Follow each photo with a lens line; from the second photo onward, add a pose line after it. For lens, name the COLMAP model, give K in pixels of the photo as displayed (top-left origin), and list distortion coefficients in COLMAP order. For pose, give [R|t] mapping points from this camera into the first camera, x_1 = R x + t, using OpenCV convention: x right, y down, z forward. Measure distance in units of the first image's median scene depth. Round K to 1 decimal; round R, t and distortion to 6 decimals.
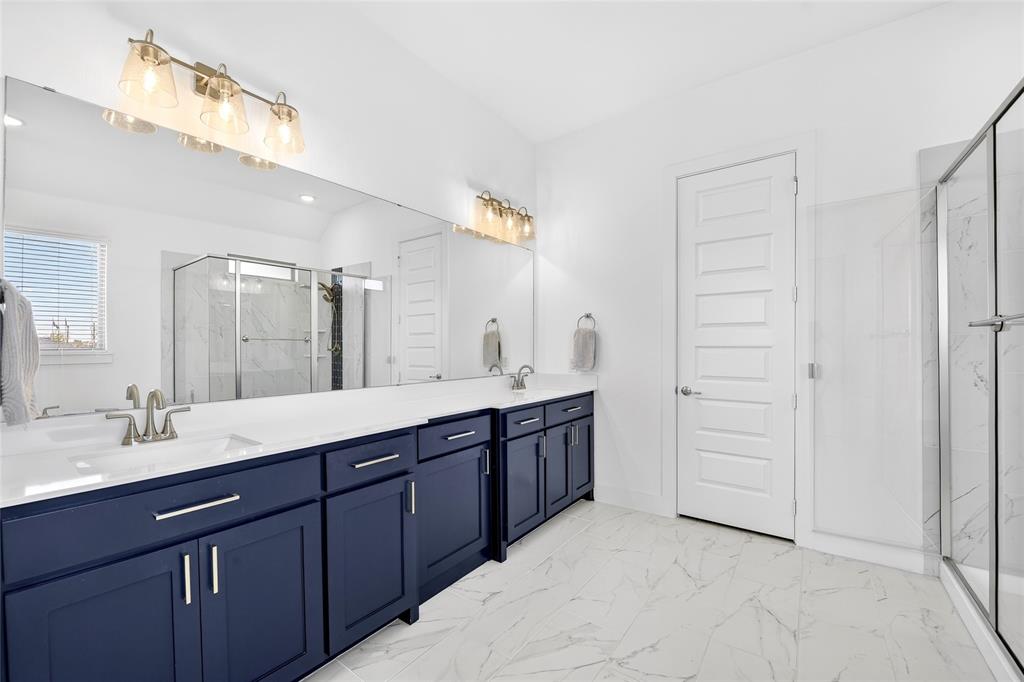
lens RADIAL K [[416.0, 0, 511.6], [0, 416.0, 347.1], [0, 0, 1]] dist [-0.001908, -0.000137]
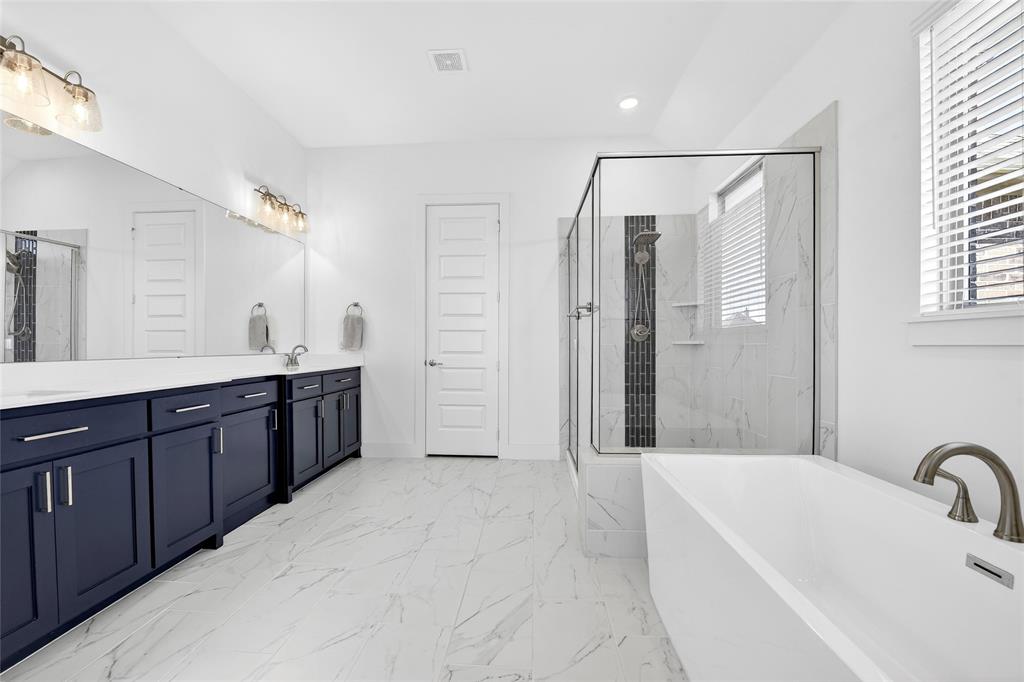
lens RADIAL K [[426.8, 0, 504.8], [0, 426.8, 348.3], [0, 0, 1]] dist [-0.014058, -0.000118]
pose [[0.846488, 0.001490, 0.532406, -0.121861], [-0.003572, 0.999989, 0.002882, 0.052853], [-0.532396, -0.004342, 0.846484, -0.306287]]
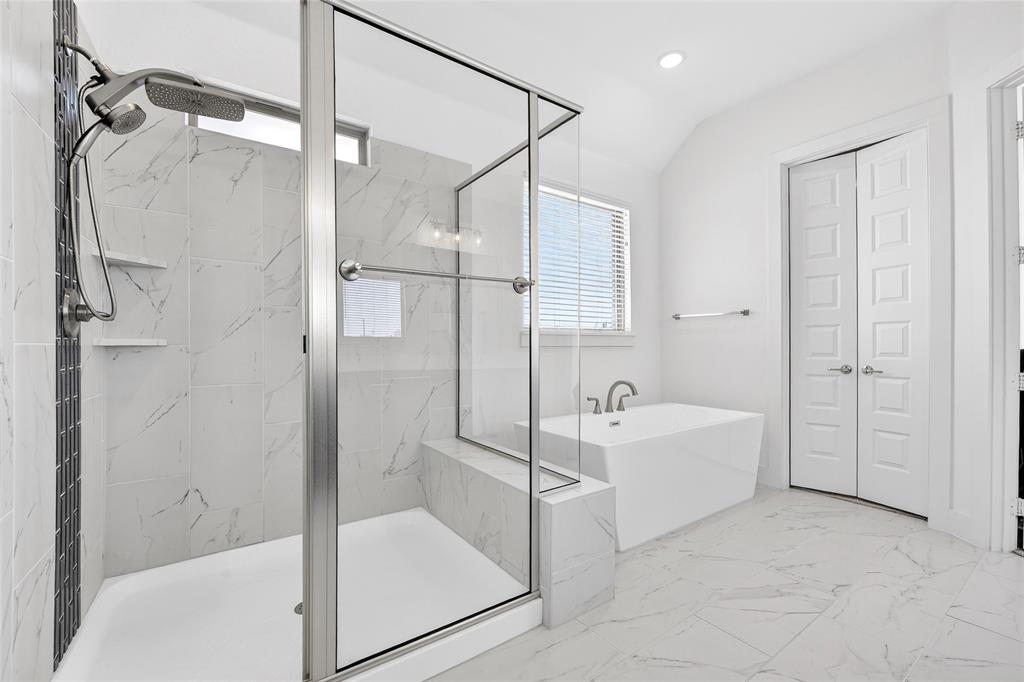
lens RADIAL K [[421.3, 0, 512.0], [0, 421.3, 341.0], [0, 0, 1]] dist [-0.018981, -0.000001]
pose [[-0.945277, 0.007292, 0.326188, 0.339900], [0.005311, 0.999962, -0.006962, 0.043658], [-0.326227, -0.004849, -0.945279, 0.898876]]
